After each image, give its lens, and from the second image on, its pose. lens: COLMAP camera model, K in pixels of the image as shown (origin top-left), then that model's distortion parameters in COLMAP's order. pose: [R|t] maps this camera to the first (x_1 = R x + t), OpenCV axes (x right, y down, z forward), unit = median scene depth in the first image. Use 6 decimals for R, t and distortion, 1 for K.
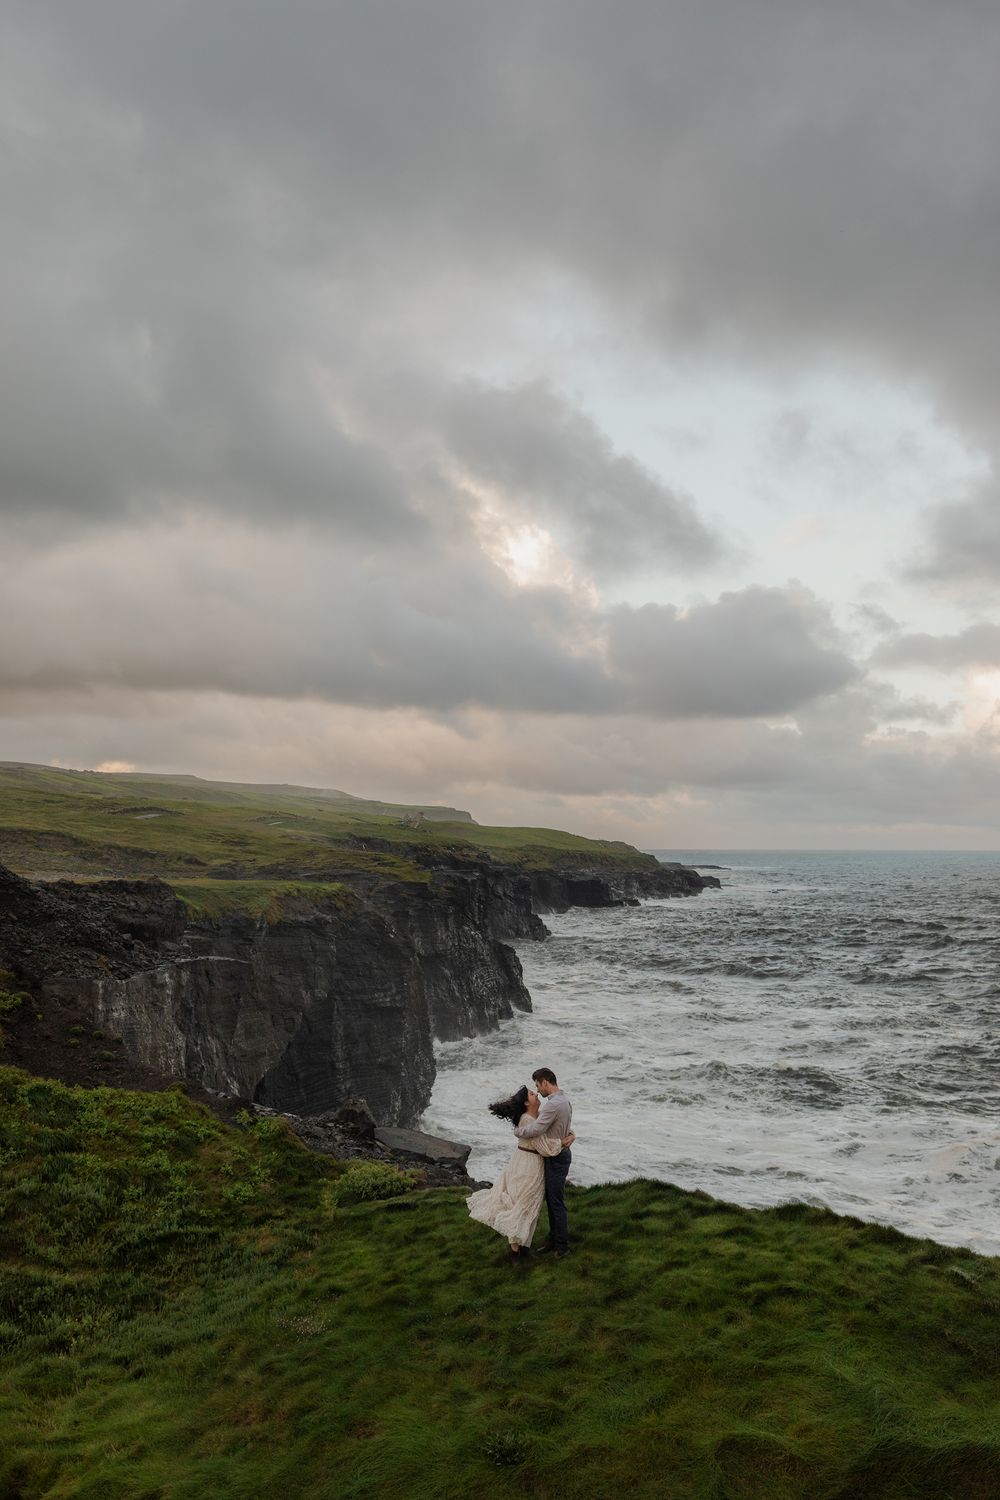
lens RADIAL K [[1523.5, 0, 456.4], [0, 1523.5, 692.6], [0, 0, 1]] dist [0.016693, 0.000000]
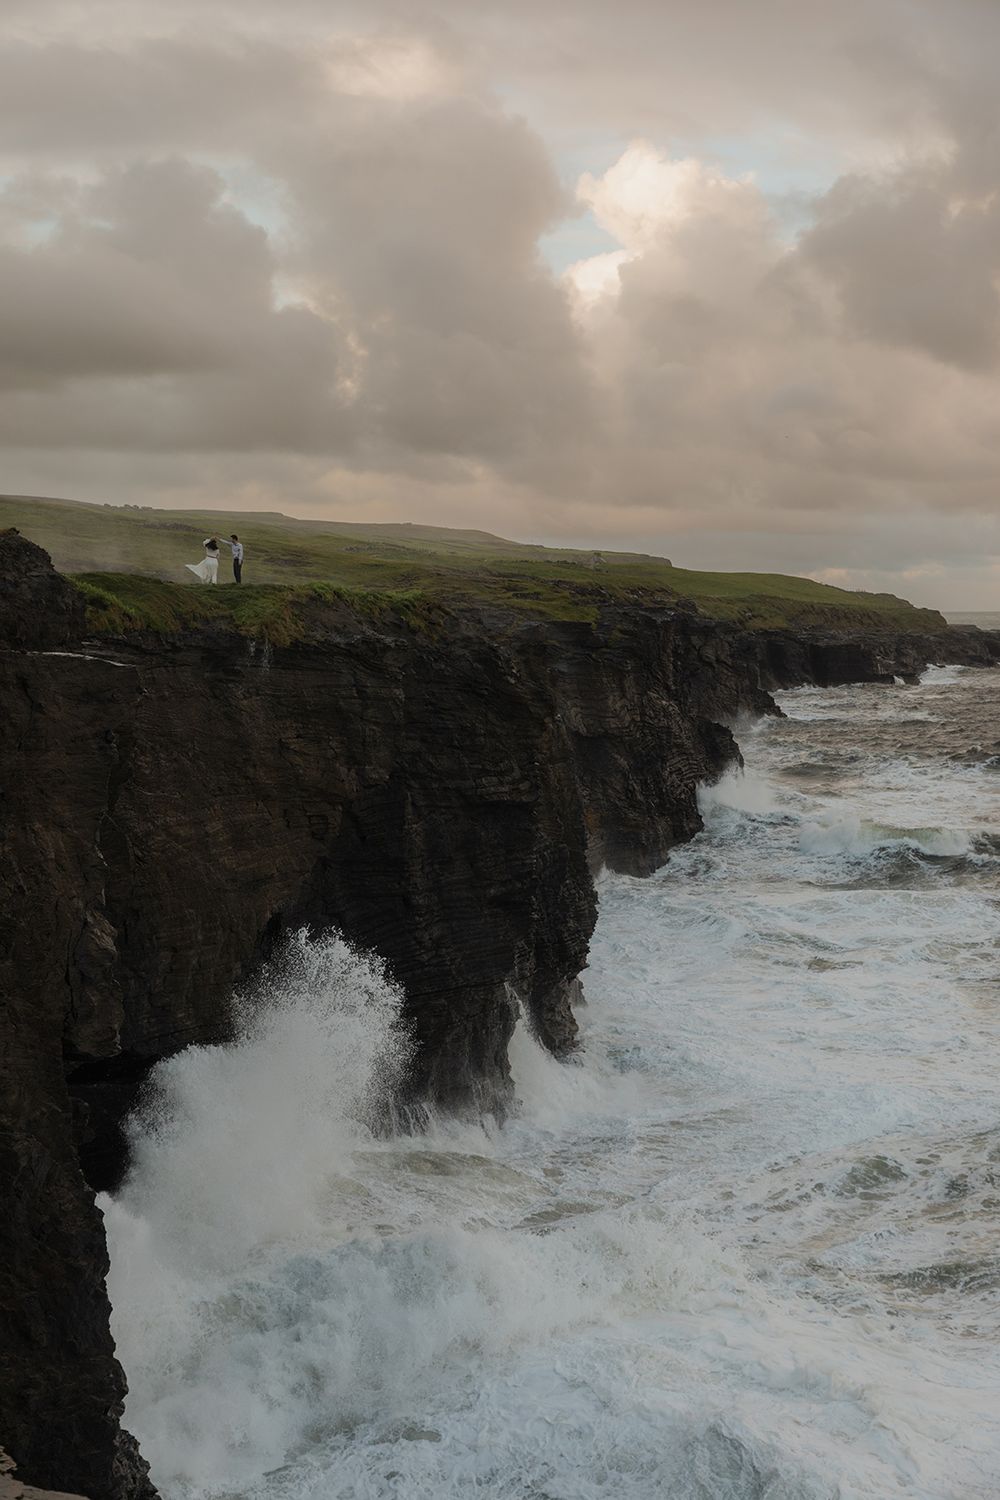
lens RADIAL K [[2162.9, 0, 494.0], [0, 2162.9, 746.4], [0, 0, 1]] dist [0.034135, 0.000000]
pose [[0.997347, -0.003817, -0.072700, 0.010314], [0.015638, 0.986547, 0.162730, 0.054222], [0.071101, -0.163435, 0.983989, 0.205860]]
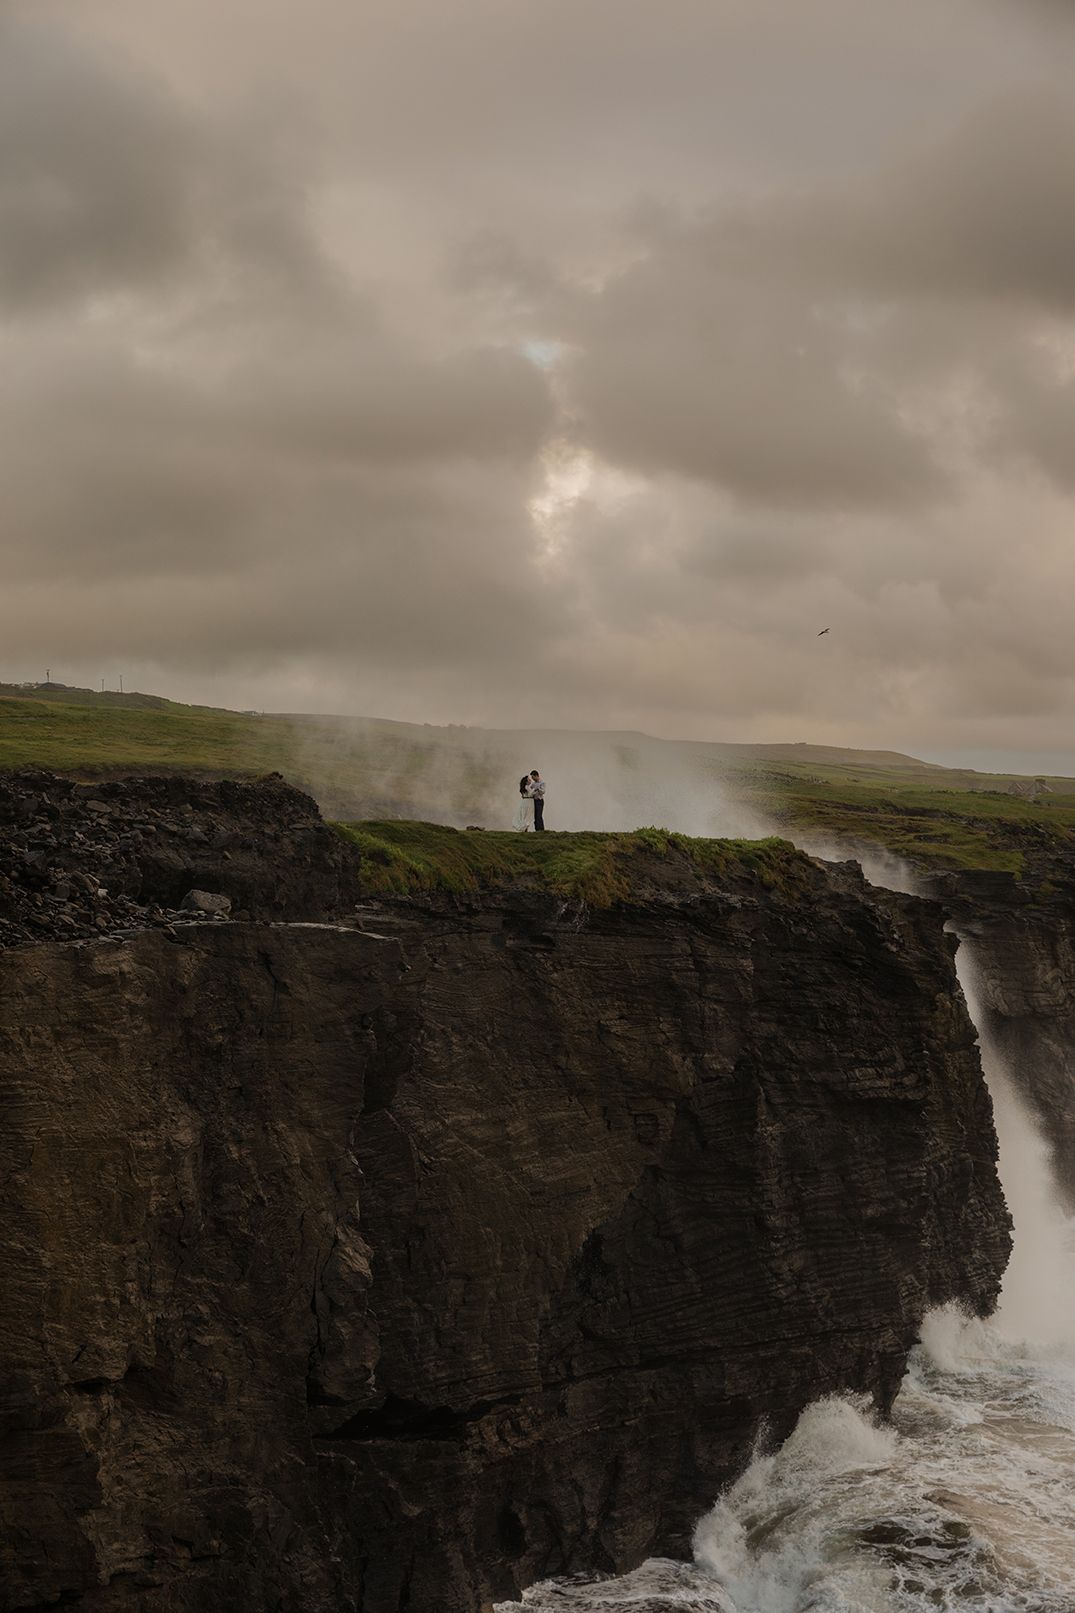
lens RADIAL K [[2727.7, 0, 530.8], [0, 2727.7, 811.2], [0, 0, 1]] dist [0.028094, 0.000000]
pose [[0.977777, -0.015730, -0.209055, 0.024793], [0.033513, 0.996085, 0.081797, 0.049529], [0.206950, -0.086985, 0.974477, 0.185212]]
